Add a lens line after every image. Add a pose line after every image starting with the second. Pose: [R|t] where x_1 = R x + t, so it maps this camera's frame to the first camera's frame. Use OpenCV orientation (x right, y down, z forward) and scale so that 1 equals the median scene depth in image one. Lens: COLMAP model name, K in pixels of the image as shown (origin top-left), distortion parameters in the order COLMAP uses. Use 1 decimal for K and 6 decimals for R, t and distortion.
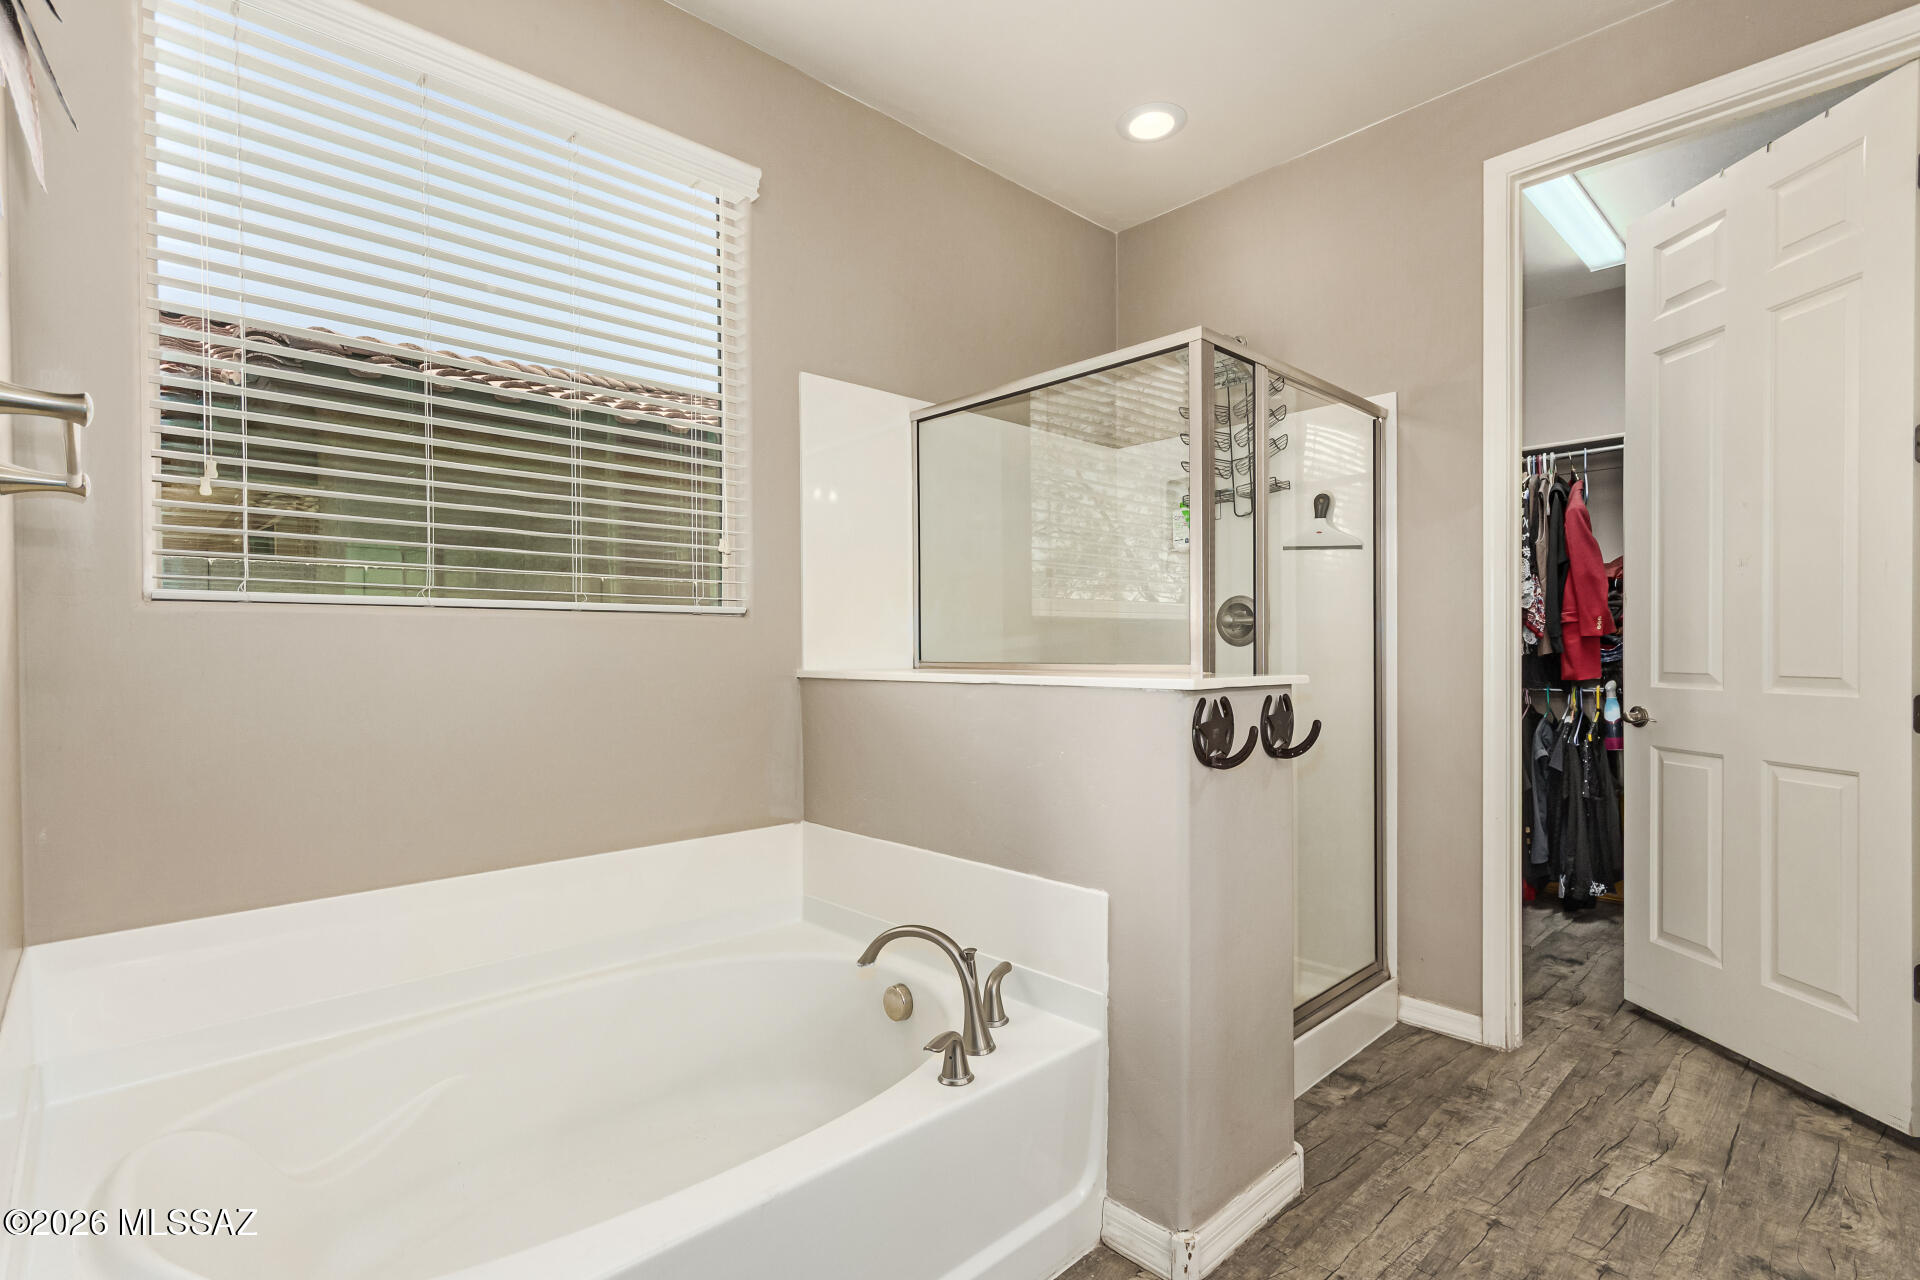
lens RADIAL K [[907.9, 0, 958.5], [0, 907.9, 661.6], [0, 0, 1]] dist [0.002945, 0.001762]
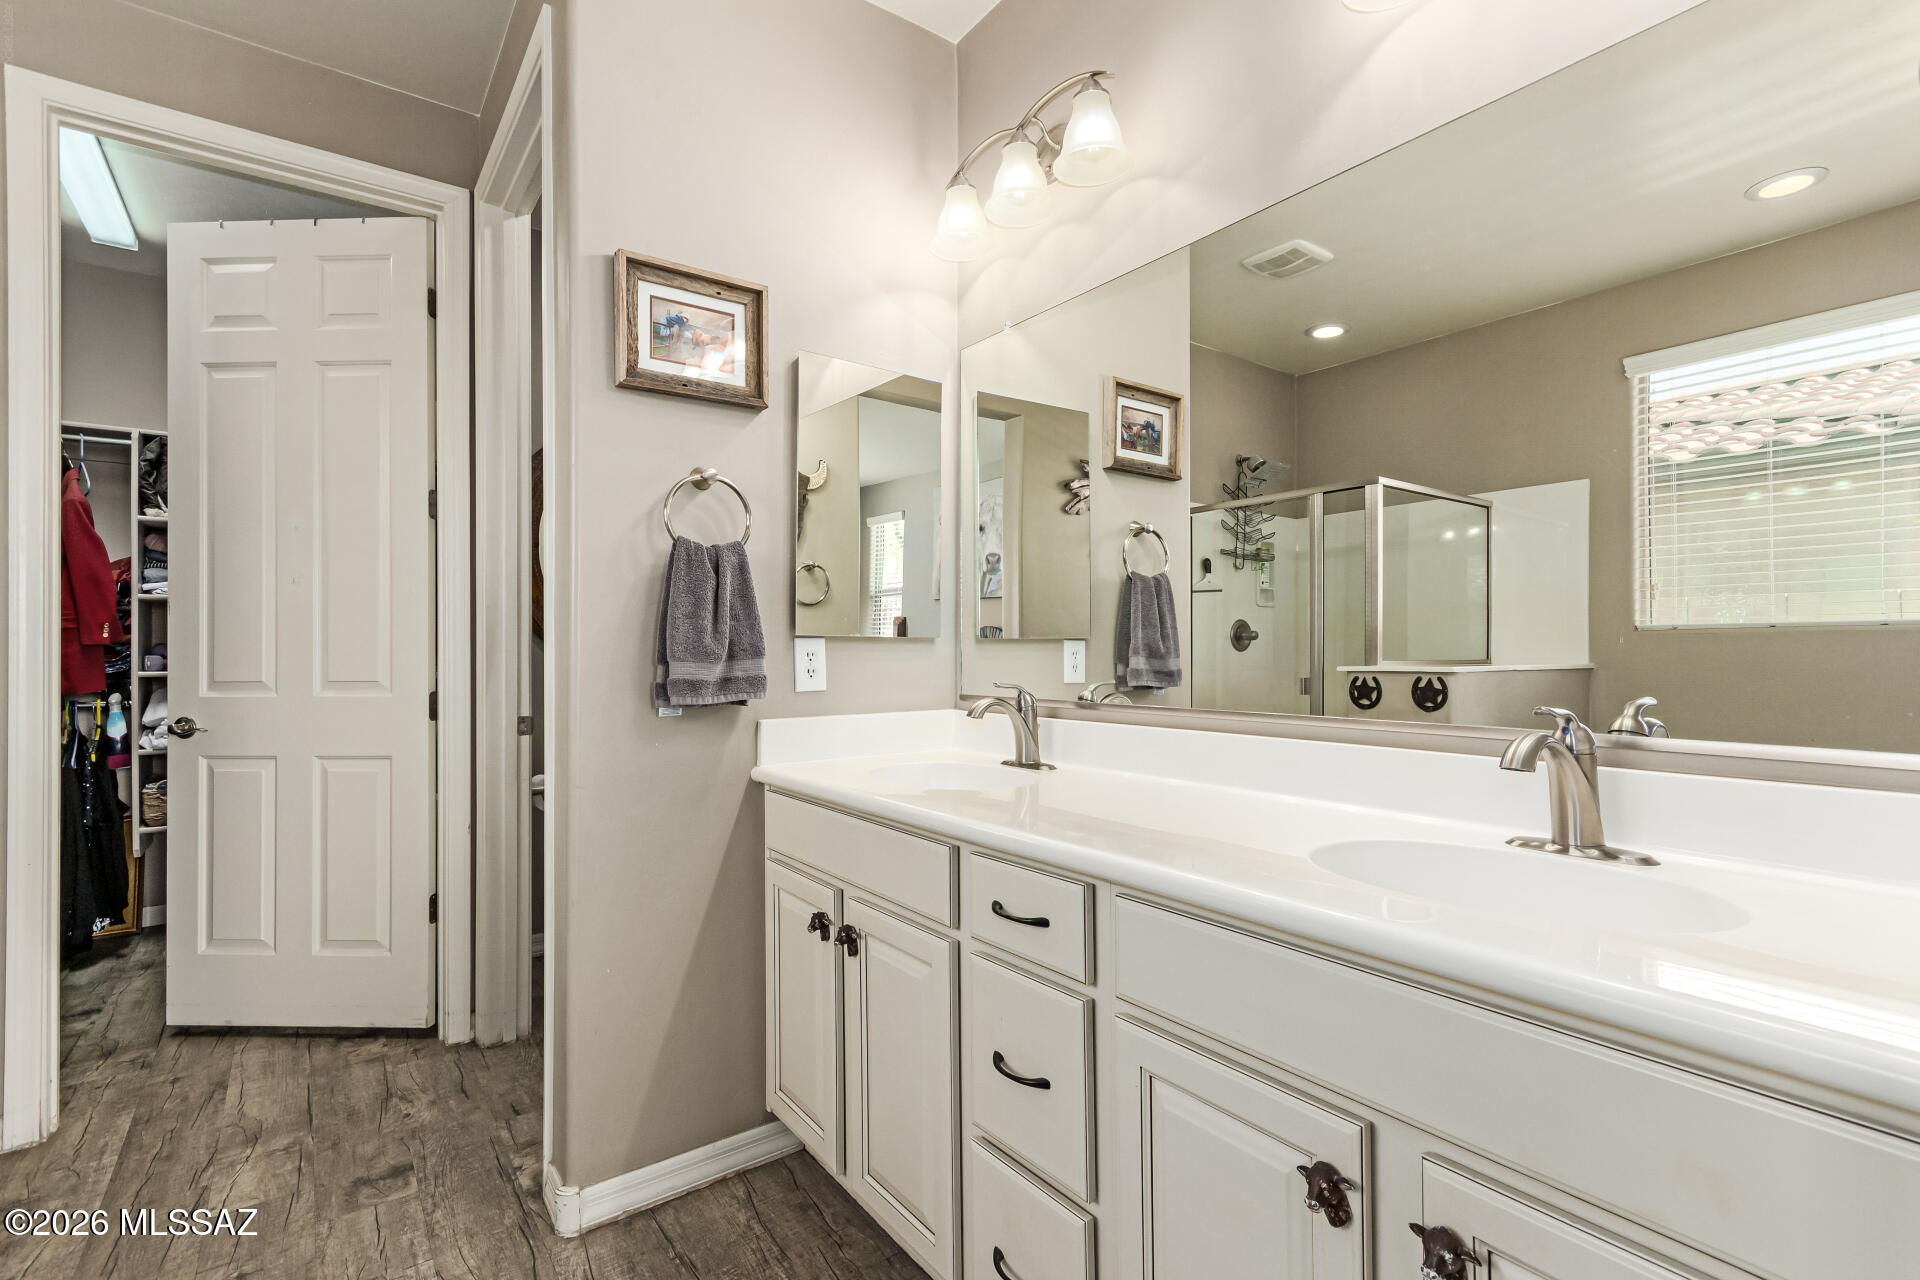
lens RADIAL K [[906.4, 0, 964.6], [0, 906.4, 645.2], [0, 0, 1]] dist [0.005816, 0.001497]
pose [[0.120456, 0.010123, 0.992667, -0.142405], [0.018863, 0.999744, -0.012484, 0.000202], [-0.992539, 0.020229, 0.120234, 0.055731]]
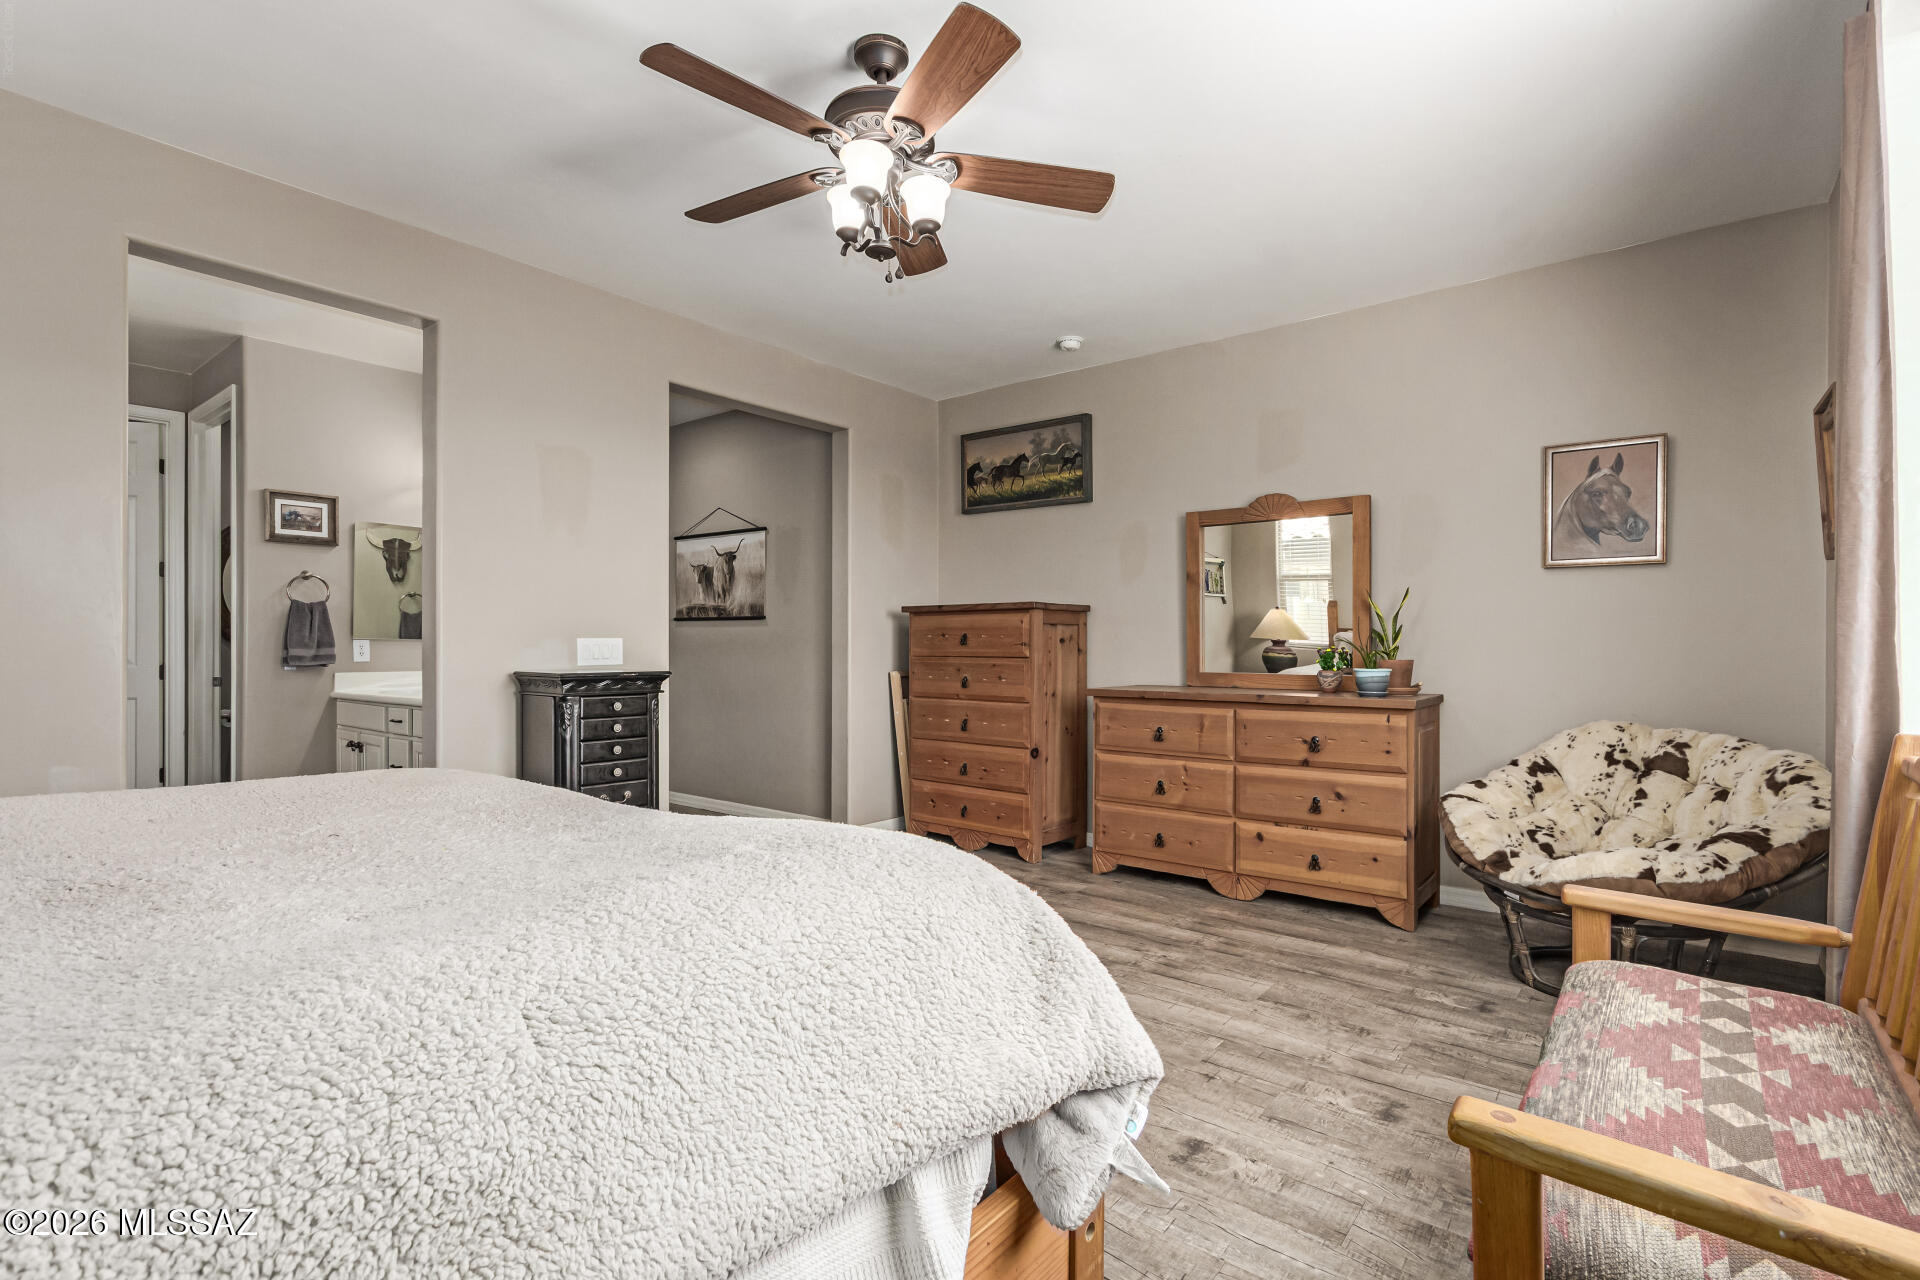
lens RADIAL K [[906.4, 0, 964.6], [0, 906.4, 645.2], [0, 0, 1]] dist [0.005816, 0.001497]
pose [[-0.132049, 0.007937, 0.991211, -1.675343], [0.019974, 0.999786, -0.005344, 0.034830], [-0.991042, 0.019093, -0.132179, -0.864062]]
